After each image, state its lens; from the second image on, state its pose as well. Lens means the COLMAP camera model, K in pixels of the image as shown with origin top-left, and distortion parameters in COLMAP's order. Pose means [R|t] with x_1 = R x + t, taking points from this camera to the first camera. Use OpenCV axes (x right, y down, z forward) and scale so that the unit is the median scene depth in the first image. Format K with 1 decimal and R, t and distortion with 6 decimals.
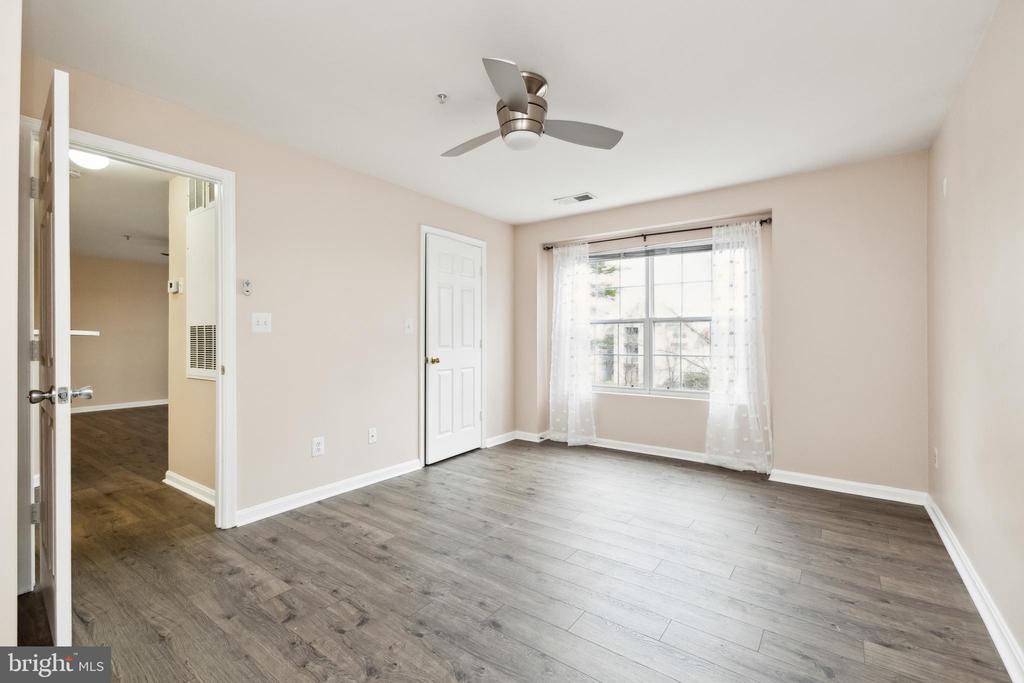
lens RADIAL K [[451.8, 0, 514.4], [0, 451.8, 346.5], [0, 0, 1]] dist [0.001004, 0.000114]
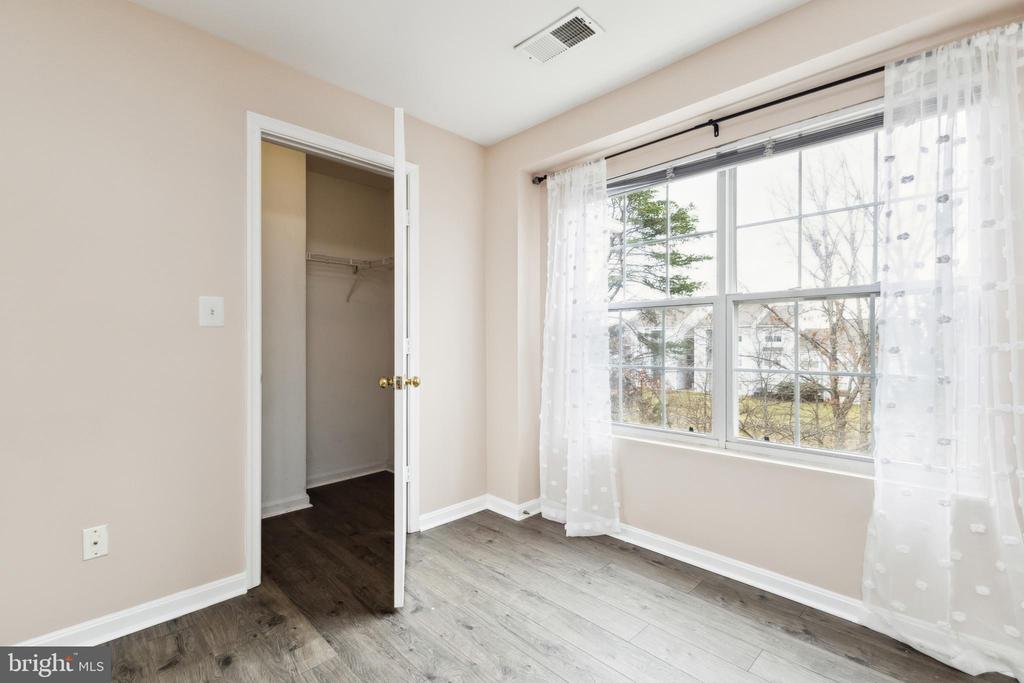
lens RADIAL K [[458.1, 0, 515.7], [0, 458.1, 348.5], [0, 0, 1]] dist [0.017140, -0.000036]
pose [[0.987511, 0.003459, -0.157515, 0.149738], [-0.004078, 0.999985, -0.003603, -0.002030], [0.157500, 0.004200, 0.987510, 0.462597]]
